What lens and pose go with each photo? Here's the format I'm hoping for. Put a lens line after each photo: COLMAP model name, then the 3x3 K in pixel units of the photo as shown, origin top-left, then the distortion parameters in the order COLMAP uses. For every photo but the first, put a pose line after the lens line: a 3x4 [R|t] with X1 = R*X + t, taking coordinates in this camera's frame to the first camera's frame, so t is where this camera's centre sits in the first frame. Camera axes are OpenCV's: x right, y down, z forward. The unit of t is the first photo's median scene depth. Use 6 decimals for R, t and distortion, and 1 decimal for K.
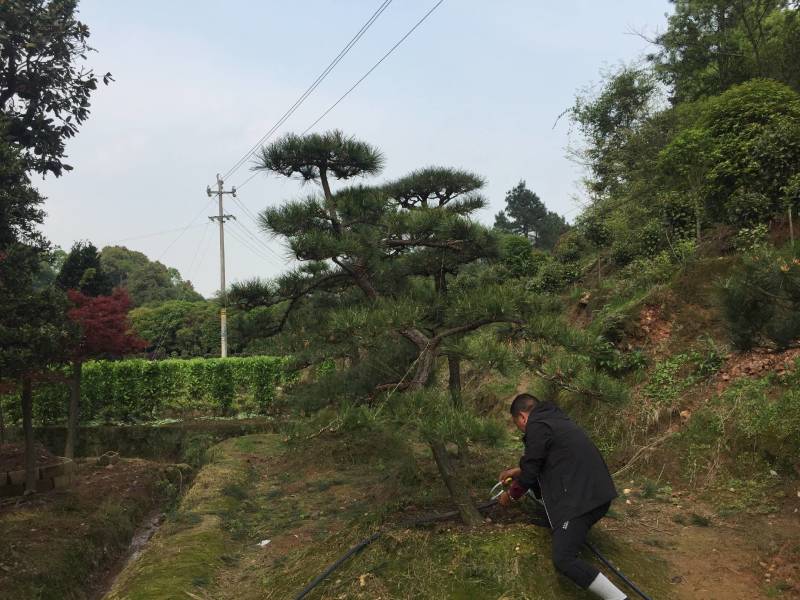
lens RADIAL K [[686.6, 0, 400.0], [0, 686.6, 288.8], [0, 0, 1]] dist [0.068162, -0.123859]
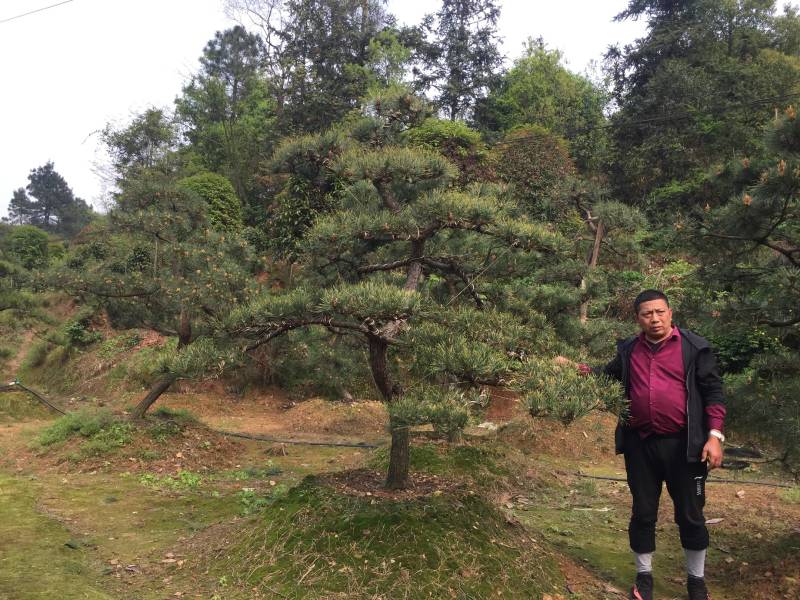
lens RADIAL K [[686.6, 0, 400.0], [0, 686.6, 288.8], [0, 0, 1]] dist [0.068162, -0.123859]
pose [[0.781492, 0.120547, 0.612159, -0.038987], [-0.123001, 0.991669, -0.038257, -0.012228], [-0.611671, -0.045399, 0.789808, -0.228487]]
